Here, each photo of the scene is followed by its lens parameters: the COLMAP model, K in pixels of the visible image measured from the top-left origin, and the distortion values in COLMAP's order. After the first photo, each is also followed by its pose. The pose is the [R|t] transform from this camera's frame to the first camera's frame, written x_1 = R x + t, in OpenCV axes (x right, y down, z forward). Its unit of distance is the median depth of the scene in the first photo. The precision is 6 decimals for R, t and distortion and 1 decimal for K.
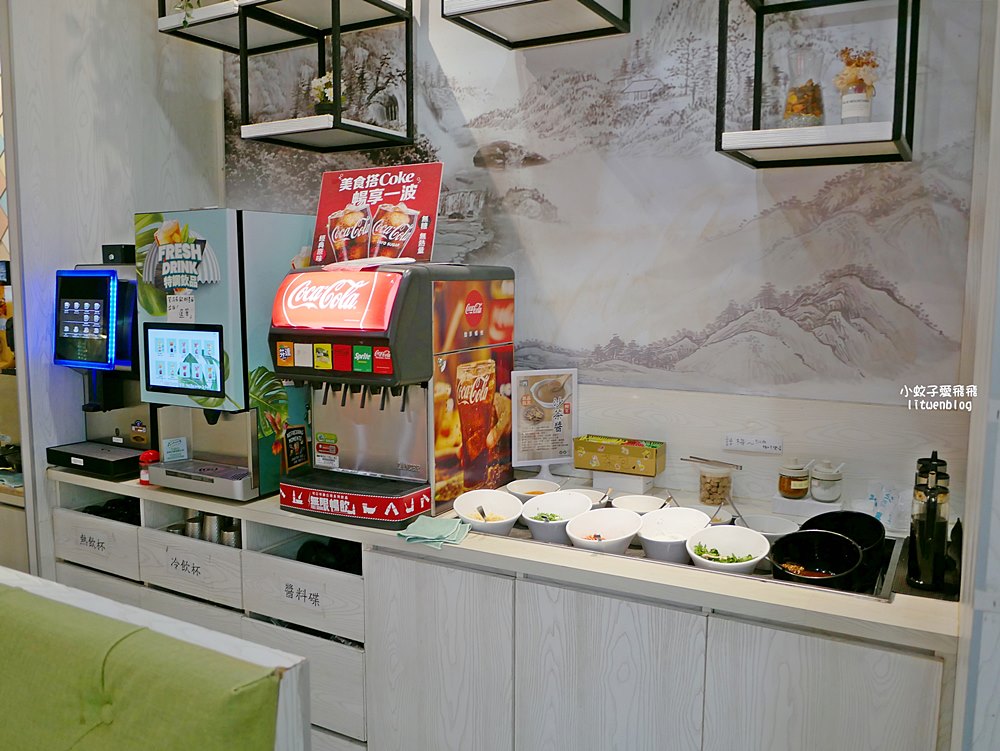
lens RADIAL K [[835.9, 0, 500.0], [0, 835.9, 375.5], [0, 0, 1]] dist [-0.043934, 0.000382]
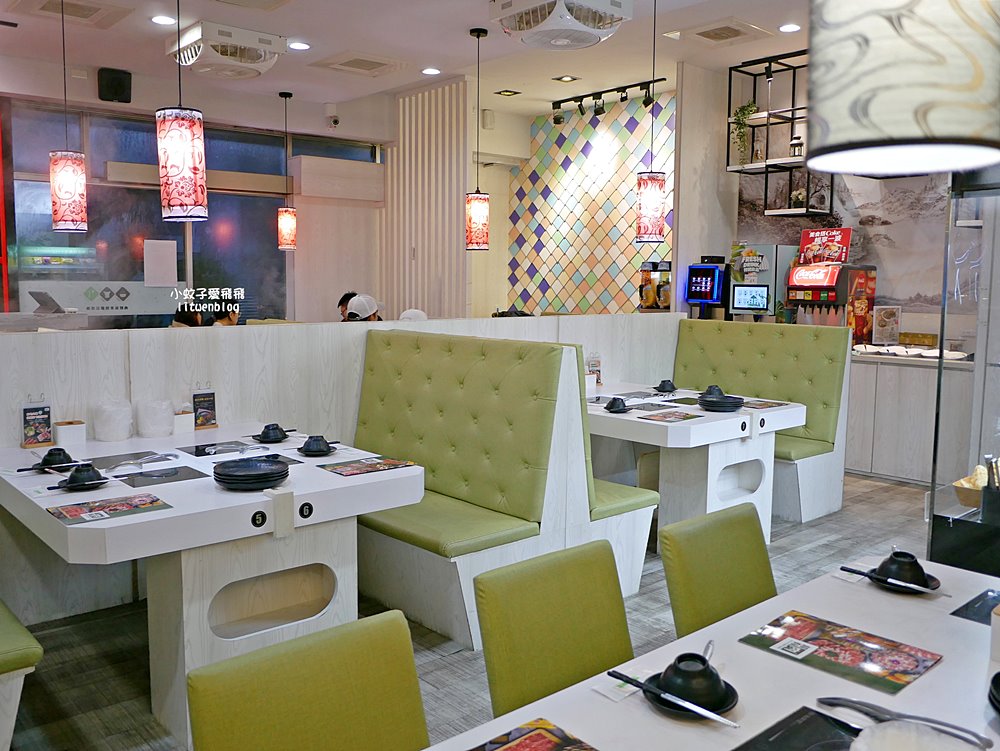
lens RADIAL K [[874.6, 0, 500.0], [0, 874.6, 375.5], [0, 0, 1]] dist [-0.039239, 0.003024]
pose [[0.943123, 0.042125, -0.329763, -0.193862], [-0.045452, 0.998964, -0.002380, 0.286594], [0.329321, 0.017233, 0.944061, -2.036355]]
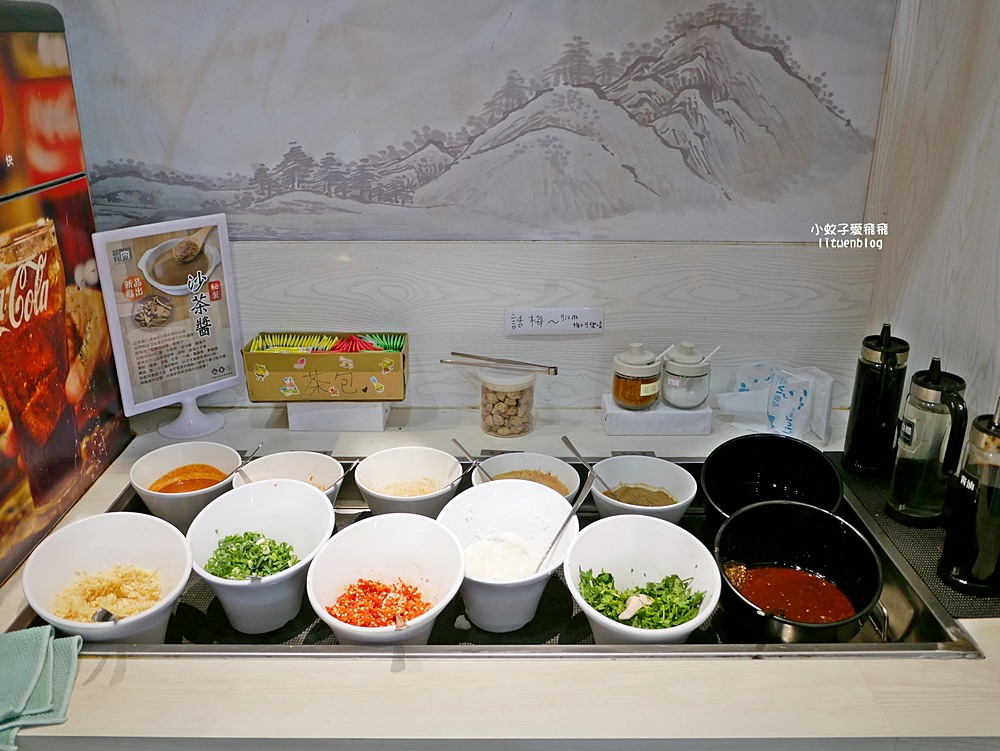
lens RADIAL K [[835.9, 0, 500.0], [0, 835.9, 375.5], [0, 0, 1]] dist [-0.043934, 0.000382]
pose [[0.871378, -0.177730, 0.457288, -0.014483], [0.054235, 0.961259, 0.270259, -0.045309], [-0.487605, -0.210697, 0.847259, 0.492472]]
